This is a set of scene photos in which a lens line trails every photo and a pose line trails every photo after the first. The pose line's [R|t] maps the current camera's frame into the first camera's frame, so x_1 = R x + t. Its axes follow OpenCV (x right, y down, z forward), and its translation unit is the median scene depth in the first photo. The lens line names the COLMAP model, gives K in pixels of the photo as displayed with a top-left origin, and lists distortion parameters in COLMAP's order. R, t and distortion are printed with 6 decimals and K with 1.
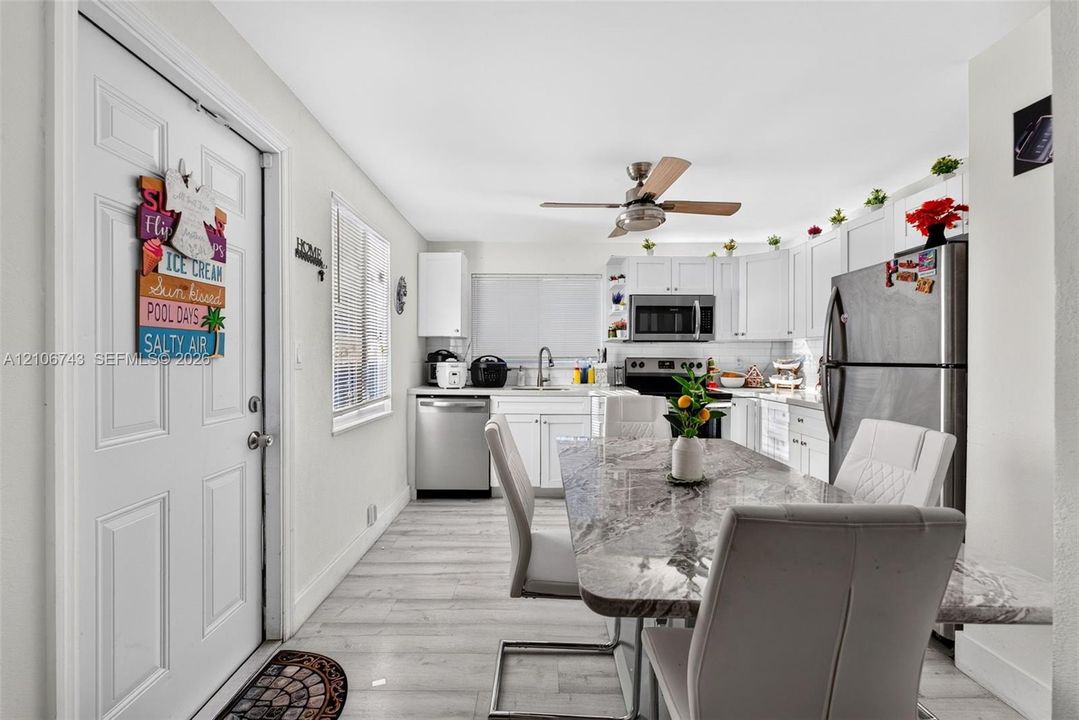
lens RADIAL K [[434.1, 0, 542.9], [0, 434.1, 358.8], [0, 0, 1]] dist [0.000925, 0.000213]
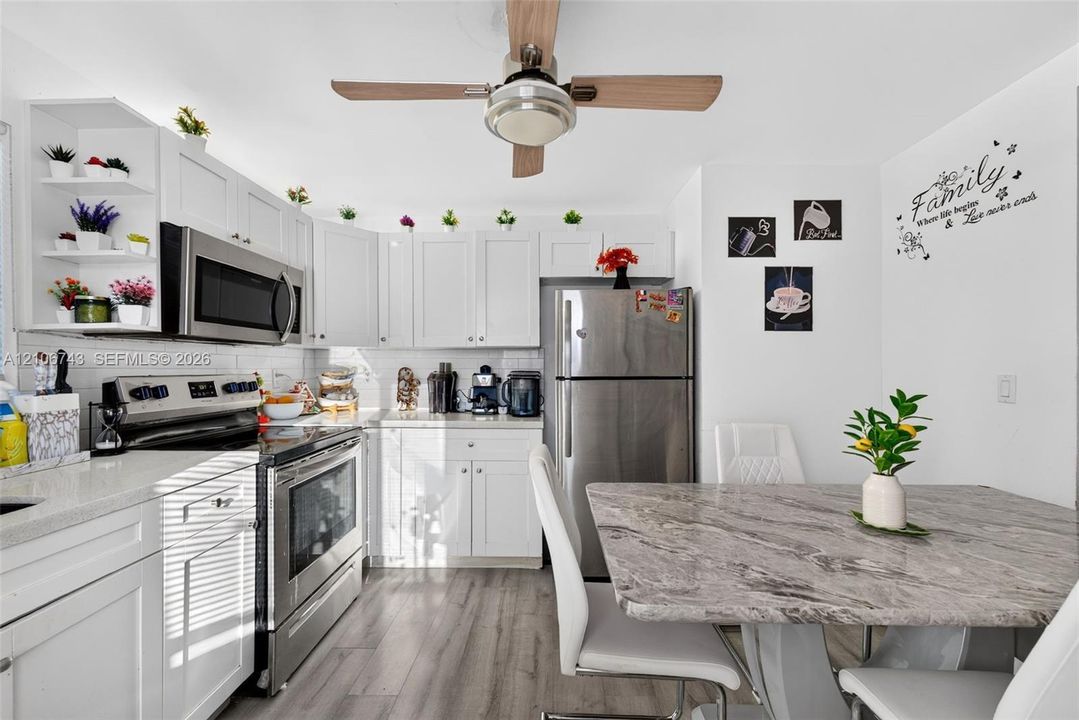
lens RADIAL K [[434.7, 0, 539.9], [0, 434.7, 365.8], [0, 0, 1]] dist [0.003217, 0.000102]
pose [[0.024318, -0.005188, 0.999691, -0.196135], [0.004450, 0.999977, 0.005082, -0.013434], [-0.999694, 0.004325, 0.024340, 0.629594]]
